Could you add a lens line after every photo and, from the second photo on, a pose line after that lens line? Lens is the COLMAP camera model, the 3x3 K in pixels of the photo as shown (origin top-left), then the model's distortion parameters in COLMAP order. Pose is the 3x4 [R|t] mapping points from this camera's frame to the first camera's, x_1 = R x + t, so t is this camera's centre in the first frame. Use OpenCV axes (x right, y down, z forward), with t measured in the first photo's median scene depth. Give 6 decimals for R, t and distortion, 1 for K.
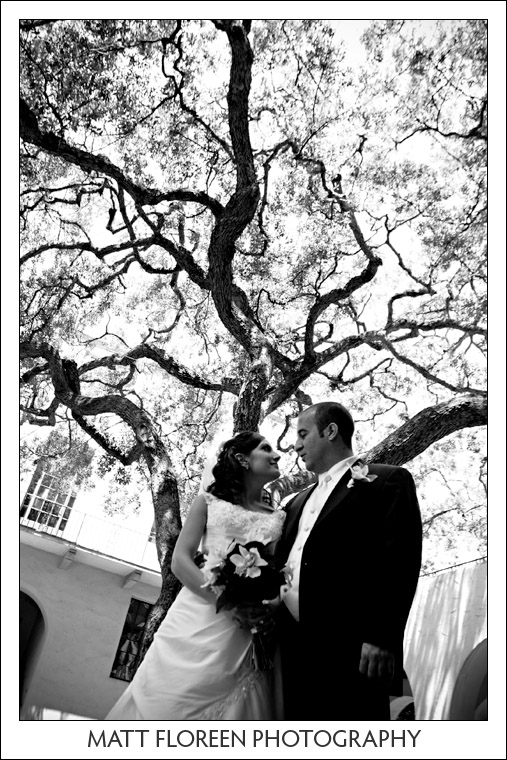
lens RADIAL K [[632.7, 0, 253.5], [0, 632.7, 380.0], [0, 0, 1]] dist [-0.111952, 0.001650]
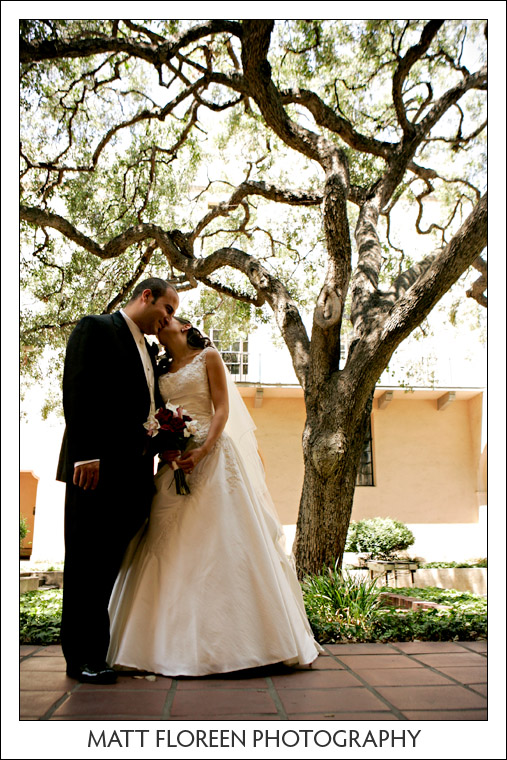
lens RADIAL K [[669.1, 0, 253.5], [0, 669.1, 380.0], [0, 0, 1]] dist [-0.052274, 0.006863]
pose [[0.900654, -0.263697, -0.345379, 0.121602], [0.354456, 0.905606, 0.232891, -0.014154], [0.251365, -0.332176, 0.909106, -0.049544]]
